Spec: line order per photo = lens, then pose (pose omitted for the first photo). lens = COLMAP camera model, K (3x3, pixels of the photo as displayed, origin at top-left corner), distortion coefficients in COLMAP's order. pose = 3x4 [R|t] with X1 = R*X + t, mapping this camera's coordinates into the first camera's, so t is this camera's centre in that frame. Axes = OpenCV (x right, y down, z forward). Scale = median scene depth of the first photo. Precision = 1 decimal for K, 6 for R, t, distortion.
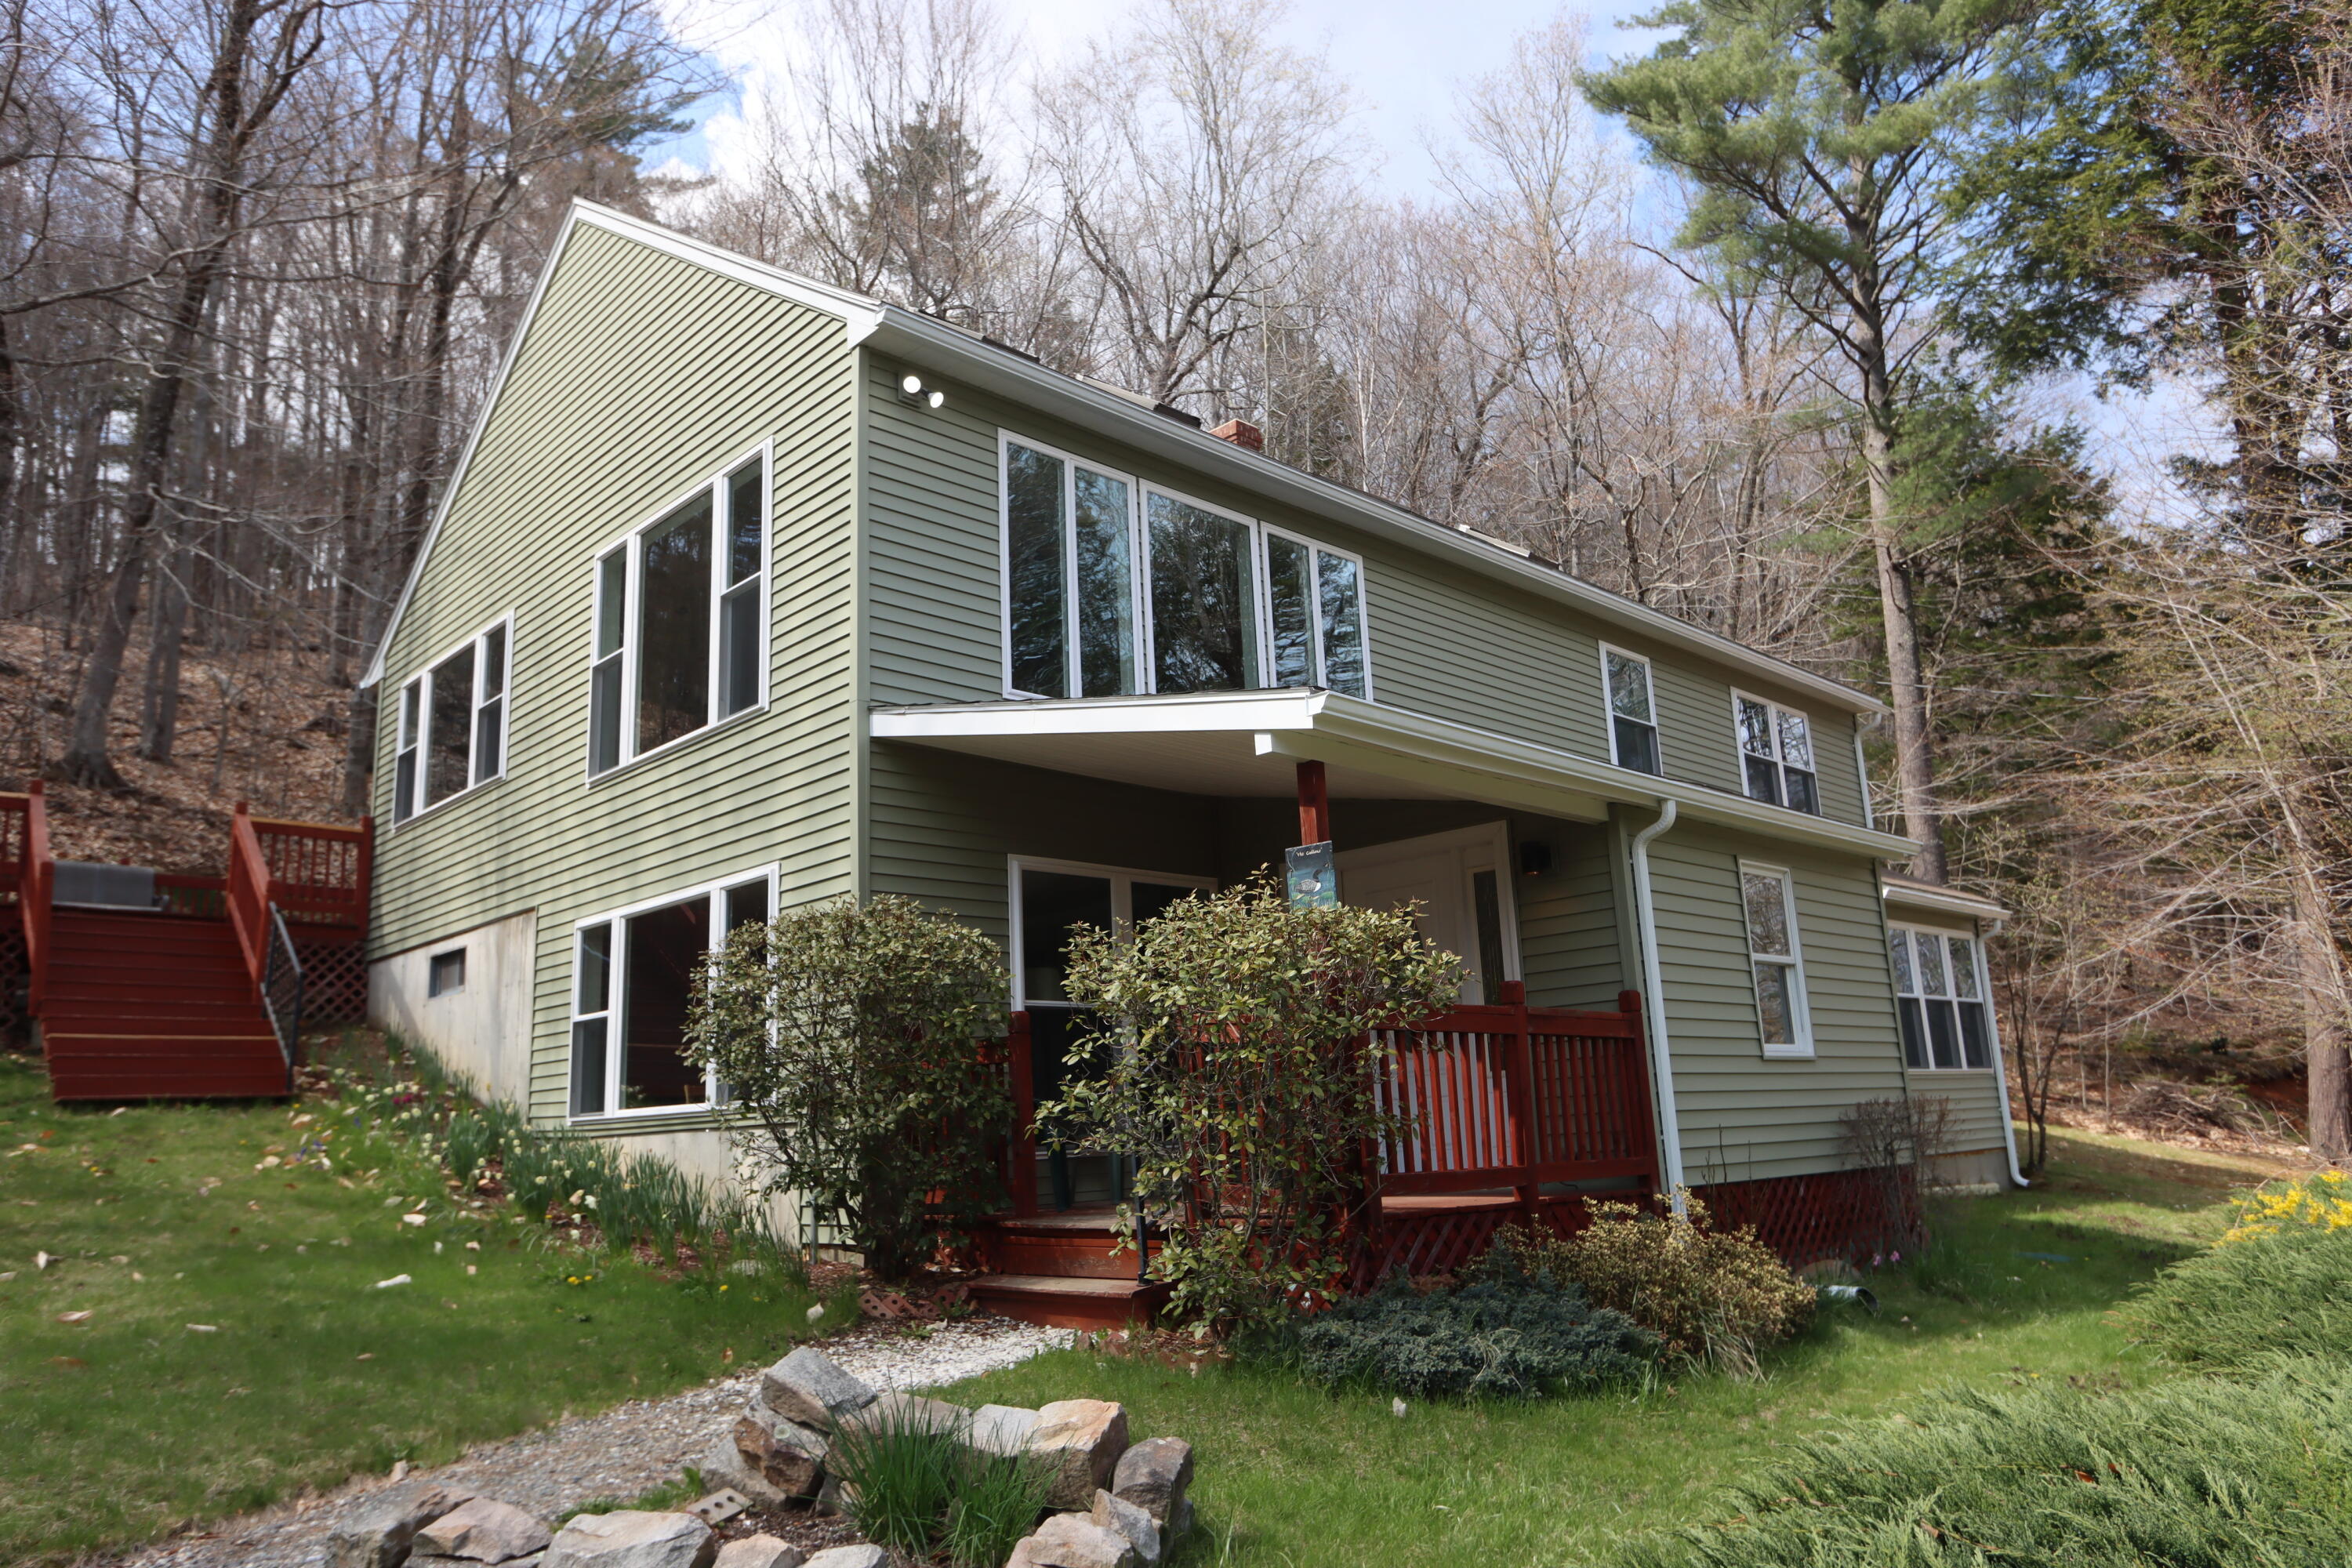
lens RADIAL K [[1545.0, 0, 1161.2], [0, 1545.0, 792.9], [0, 0, 1]] dist [-0.010706, -0.001543]
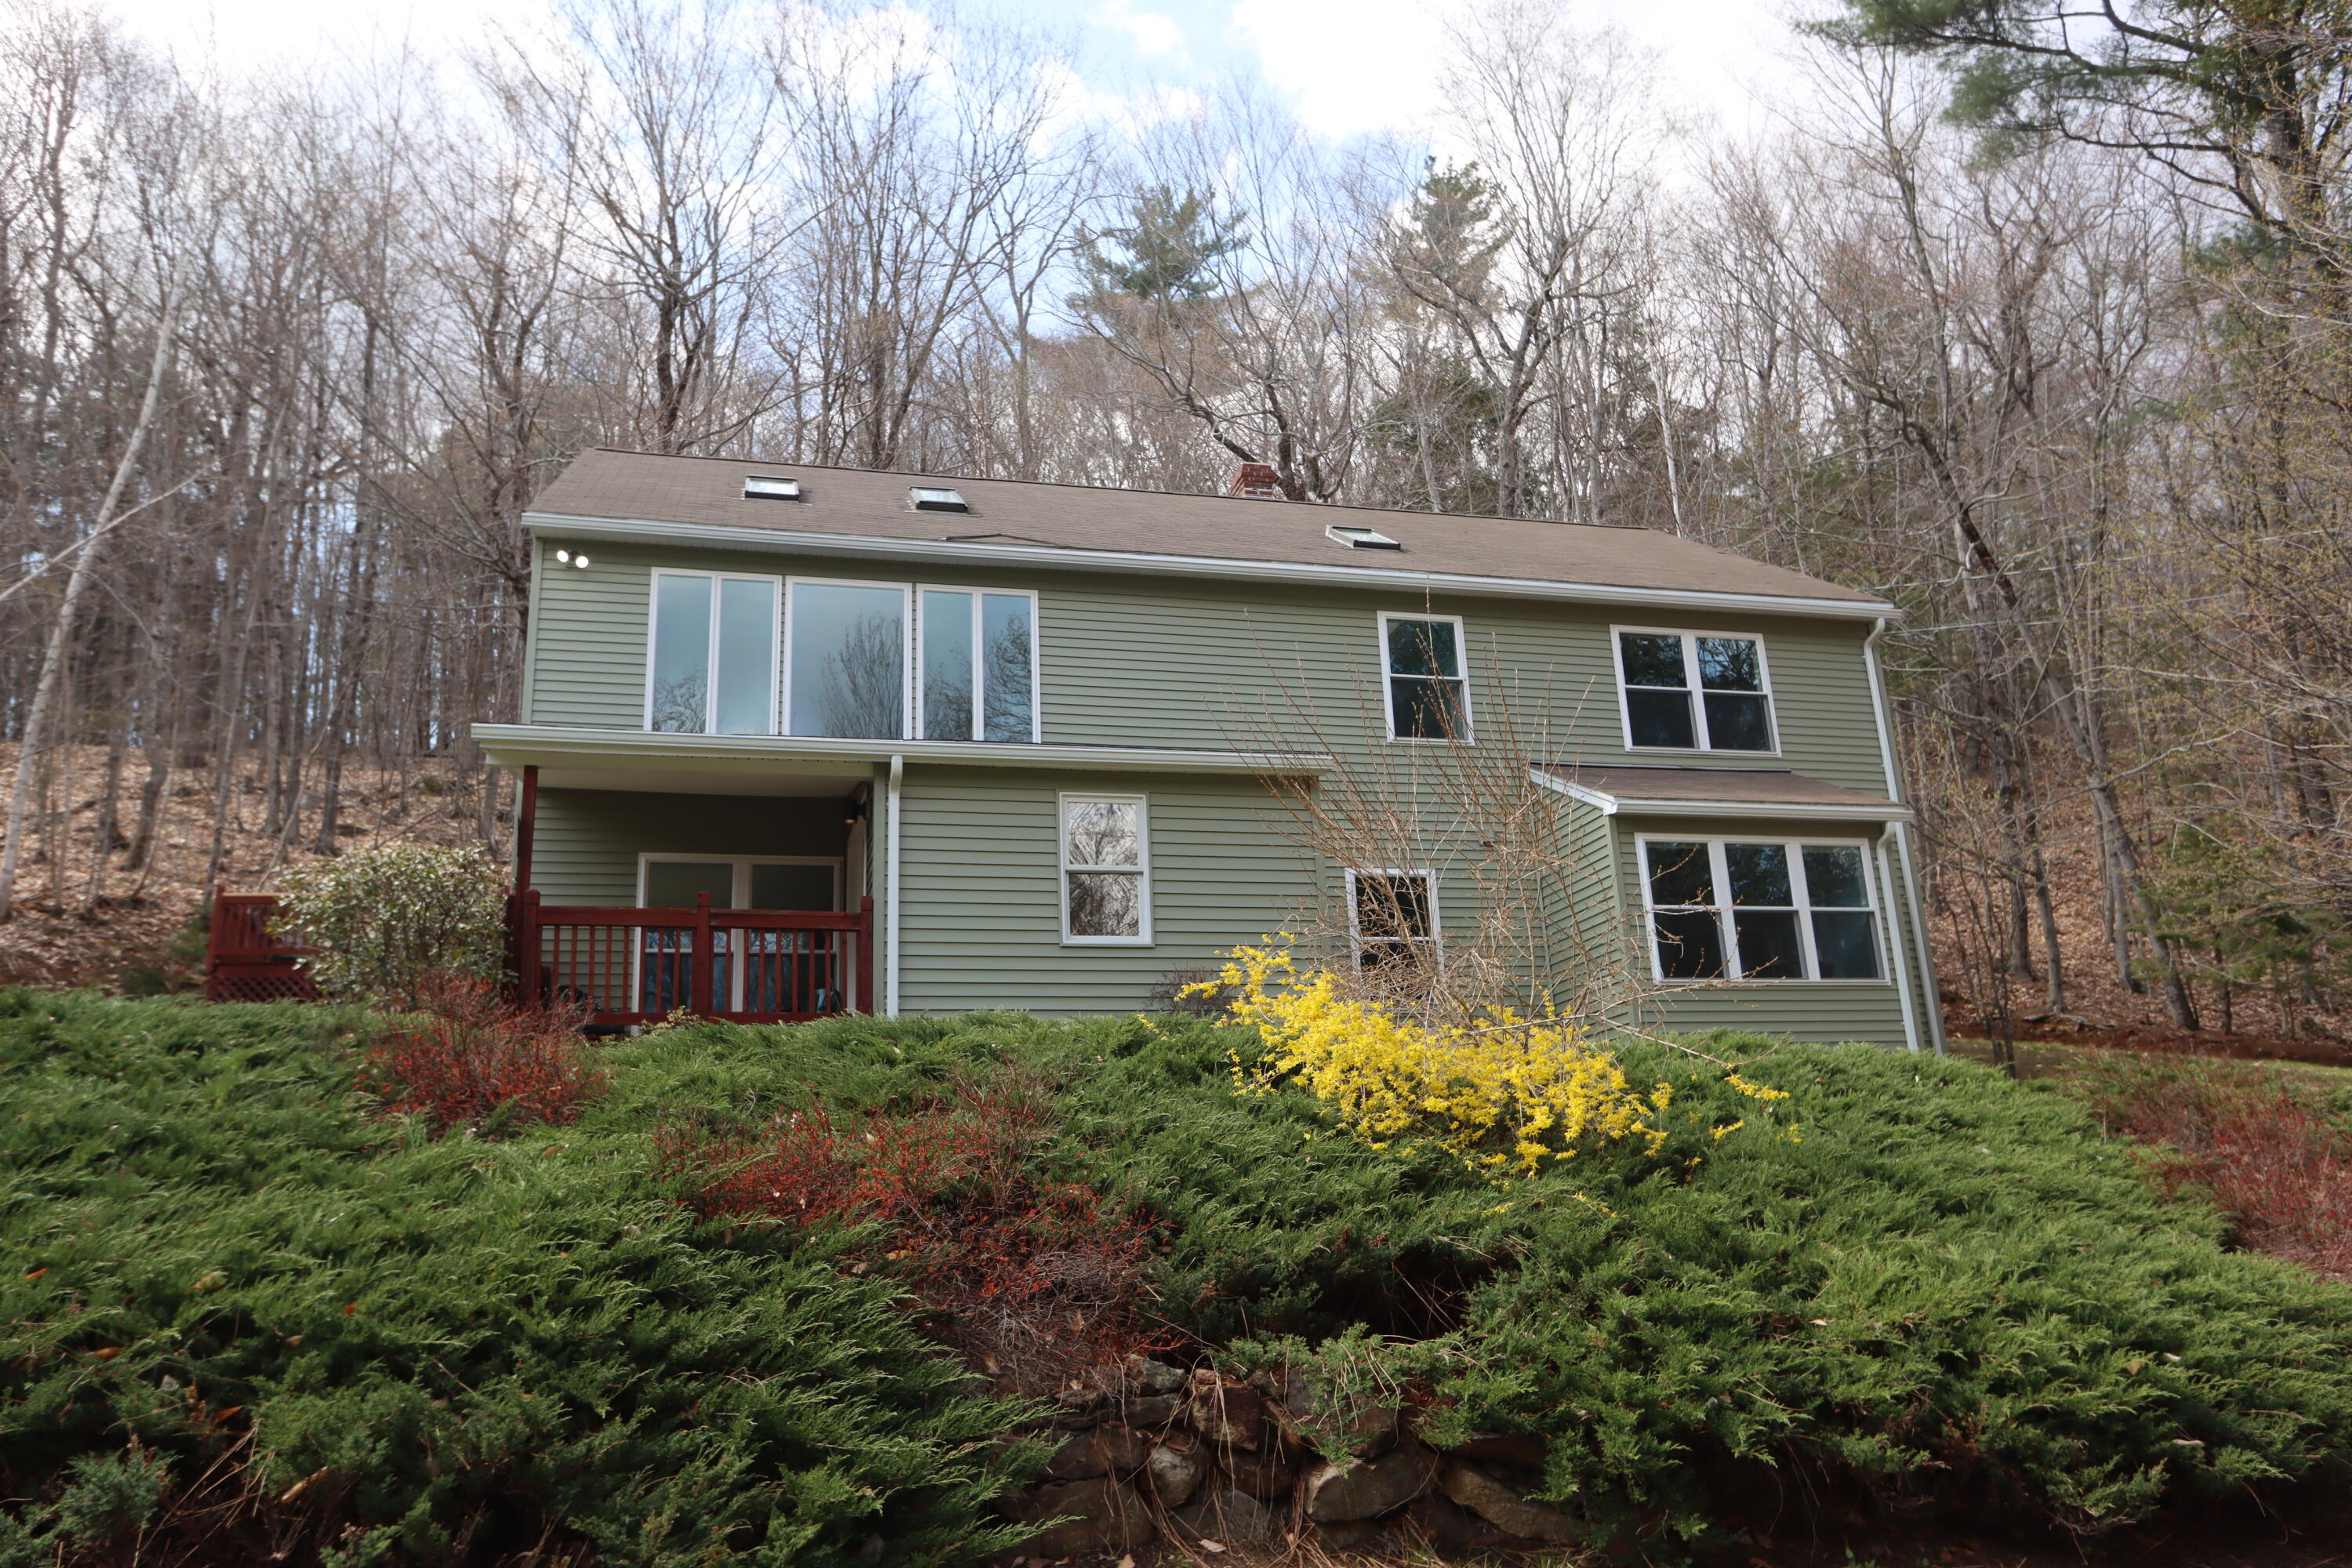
lens RADIAL K [[1648.3, 0, 1172.1], [0, 1648.3, 784.0], [0, 0, 1]] dist [-0.009740, 0.025086]
pose [[0.869260, -0.133951, -0.475861, 0.721674], [0.111614, 0.990914, -0.075047, 0.097413], [0.481590, 0.012123, 0.876313, -0.091753]]
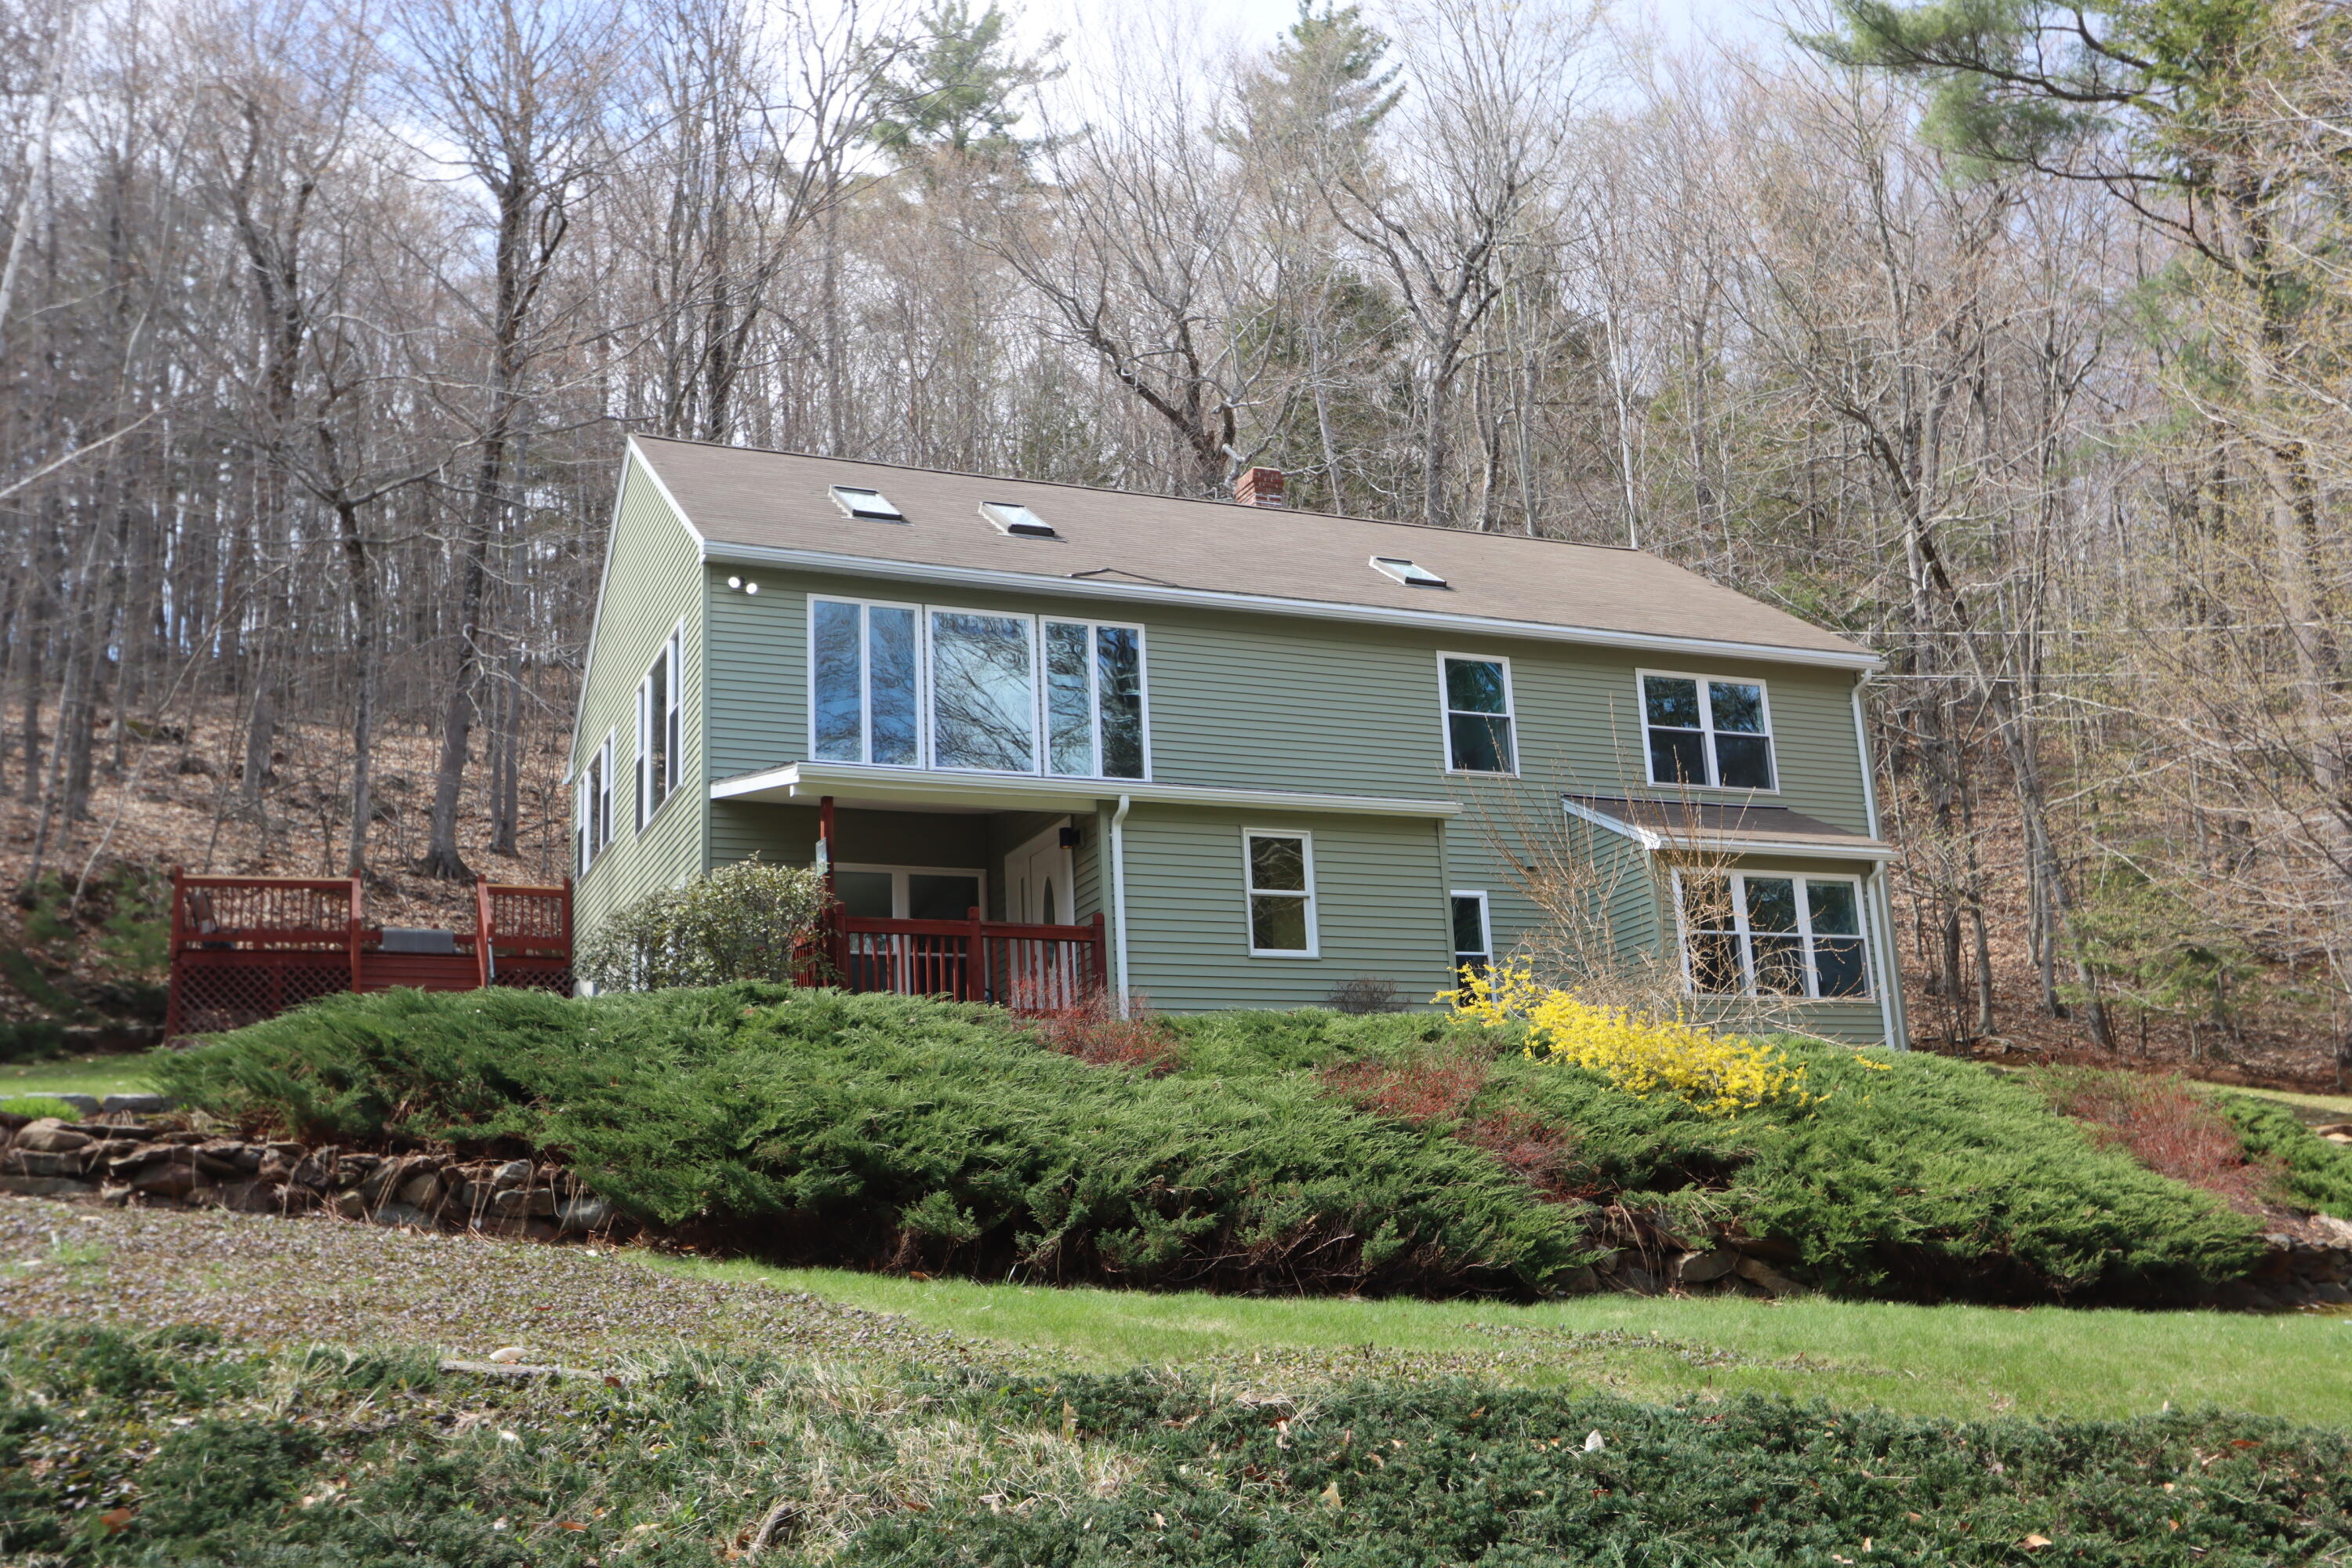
lens RADIAL K [[2205.5, 0, 1176.0], [0, 2205.5, 784.0], [0, 0, 1]] dist [0.007442, 0.031701]
pose [[0.935785, -0.090546, -0.340745, 0.688156], [0.084511, 0.995891, -0.032545, 0.043037], [0.342292, 0.001658, 0.939592, -0.680928]]
